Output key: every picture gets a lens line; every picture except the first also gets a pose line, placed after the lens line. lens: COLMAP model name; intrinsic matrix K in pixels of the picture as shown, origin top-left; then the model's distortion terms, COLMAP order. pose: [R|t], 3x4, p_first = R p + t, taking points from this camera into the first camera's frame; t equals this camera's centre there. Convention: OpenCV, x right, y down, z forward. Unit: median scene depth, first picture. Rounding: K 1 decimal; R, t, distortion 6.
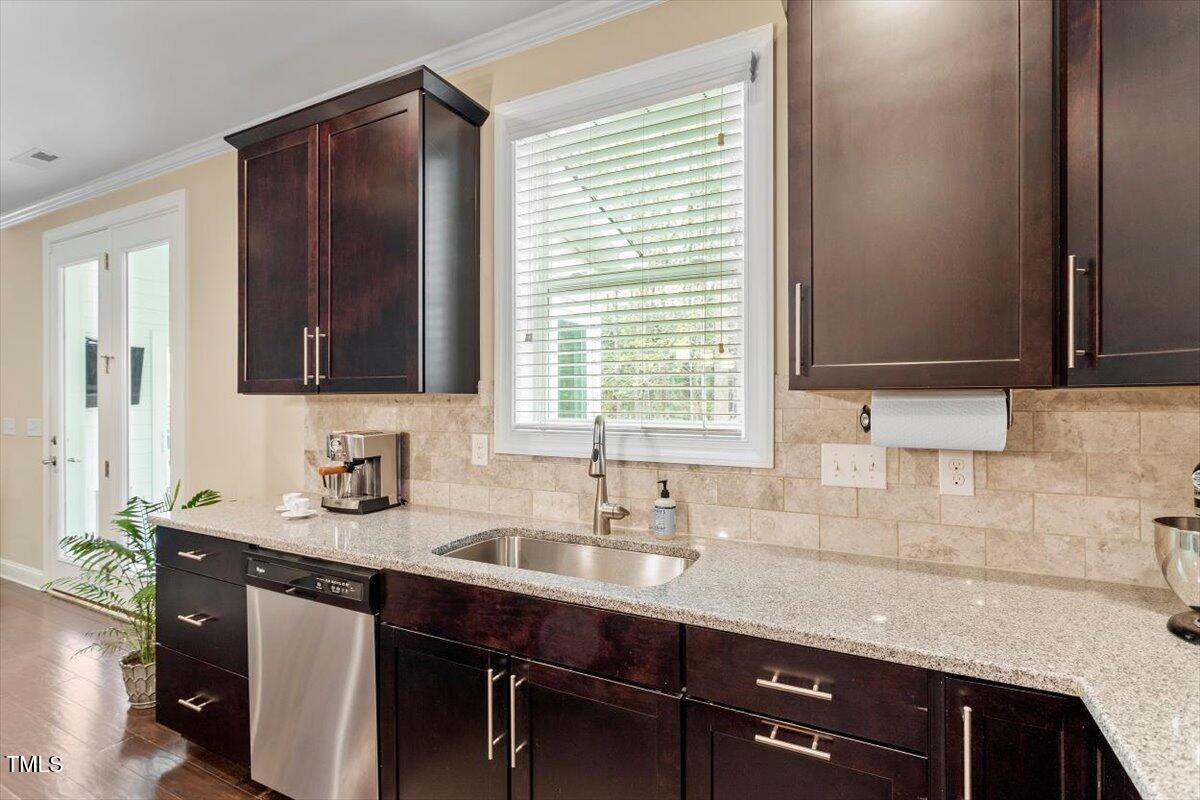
lens RADIAL K [[571.8, 0, 599.3], [0, 571.8, 401.2], [0, 0, 1]] dist [0.002708, 0.000326]
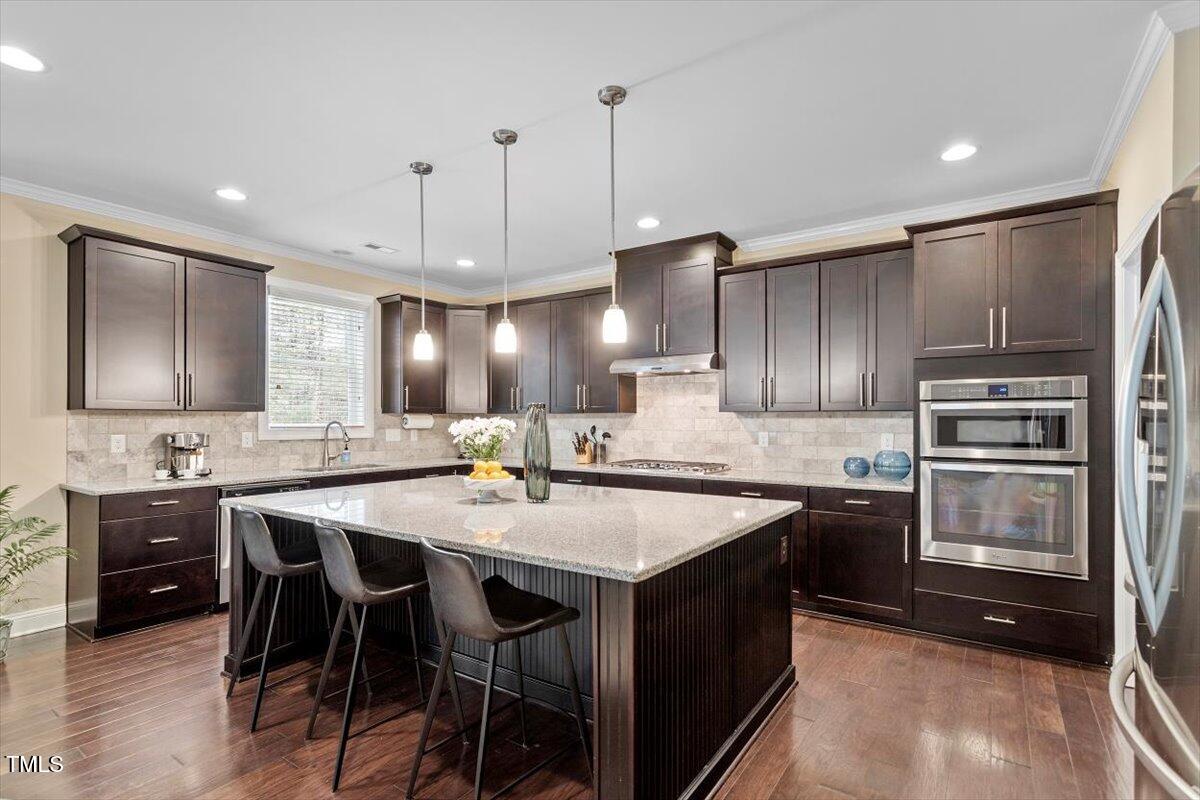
lens RADIAL K [[571.8, 0, 594.4], [0, 571.8, 417.8], [0, 0, 1]] dist [0.002708, 0.000326]
pose [[0.126586, 0.003843, 0.991948, -2.540105], [-0.000156, 0.999993, -0.003854, 0.019203], [-0.991956, 0.000333, 0.126586, -0.574967]]
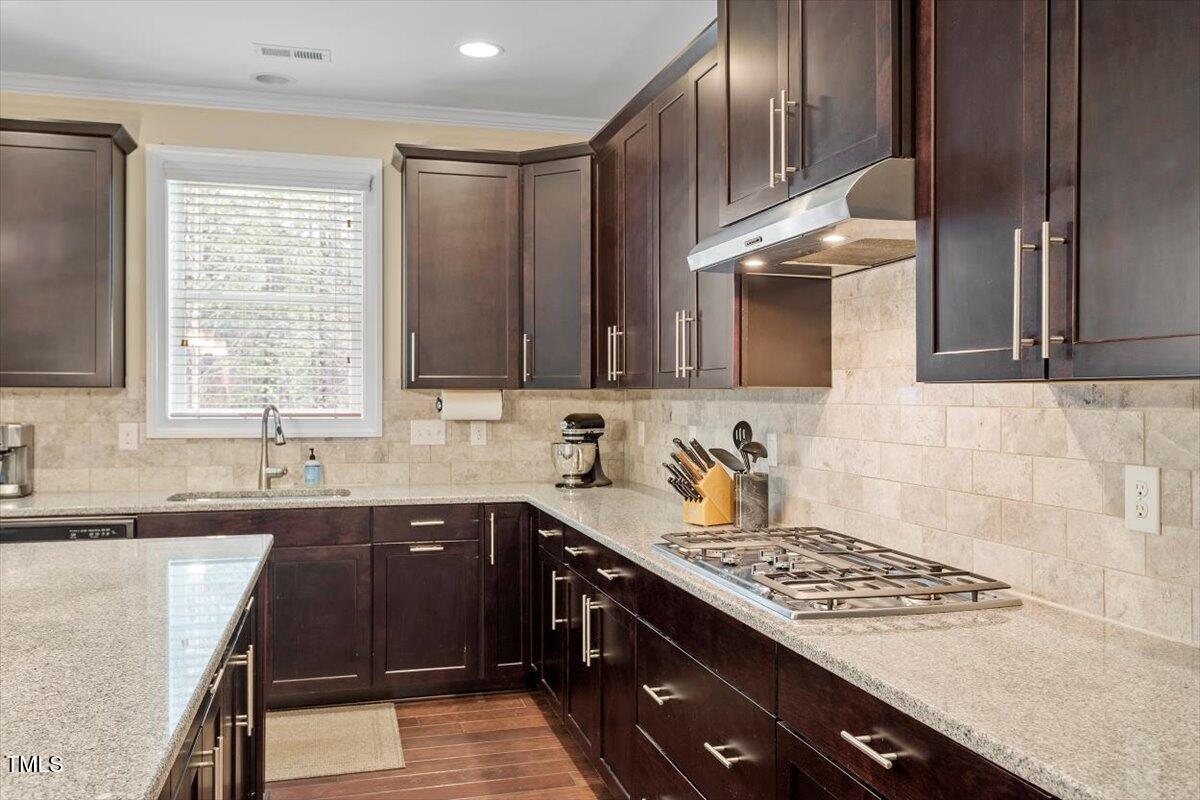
lens RADIAL K [[962.2, 0, 605.1], [0, 962.2, 400.7], [0, 0, 1]] dist [-0.000195, -0.005897]
pose [[0.728437, -0.001786, 0.685111, -1.037343], [-0.002559, 0.999983, 0.005328, 0.000123], [-0.685108, -0.005634, 0.728420, -1.327037]]
